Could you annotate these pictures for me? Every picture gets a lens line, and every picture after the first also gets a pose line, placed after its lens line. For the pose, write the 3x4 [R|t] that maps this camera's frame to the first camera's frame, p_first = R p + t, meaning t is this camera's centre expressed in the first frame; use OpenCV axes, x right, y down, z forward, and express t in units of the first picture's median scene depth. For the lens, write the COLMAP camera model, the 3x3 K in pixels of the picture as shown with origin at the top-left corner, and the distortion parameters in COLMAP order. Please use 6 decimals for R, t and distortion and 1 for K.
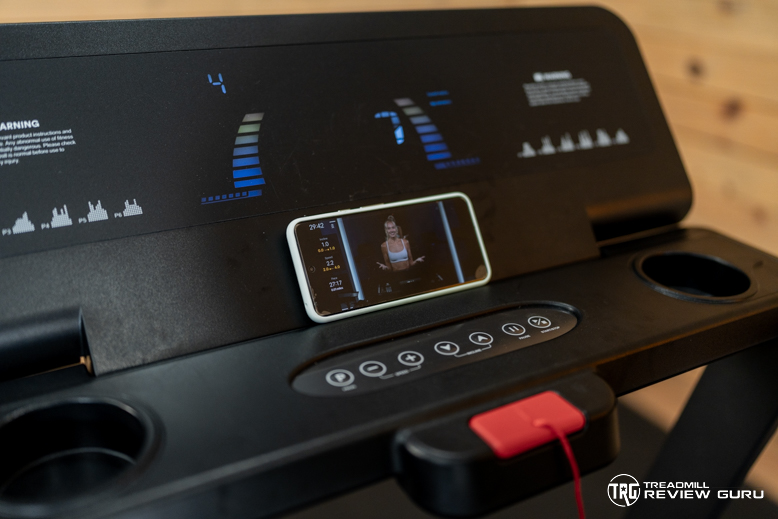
lens RADIAL K [[797.9, 0, 391.5], [0, 797.9, 261.6], [0, 0, 1]] dist [-0.011284, 0.000000]
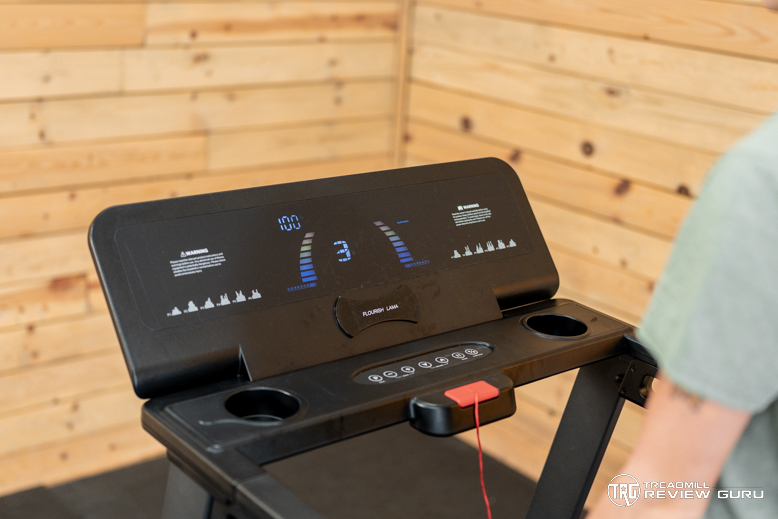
lens RADIAL K [[1140.9, 0, 388.1], [0, 1140.9, 258.7], [0, 0, 1]] dist [0.028528, 0.000000]
pose [[0.987407, -0.020656, 0.156847, -0.397707], [0.036250, 0.994603, -0.097219, 0.108932], [-0.153993, 0.101680, 0.982826, -1.516906]]
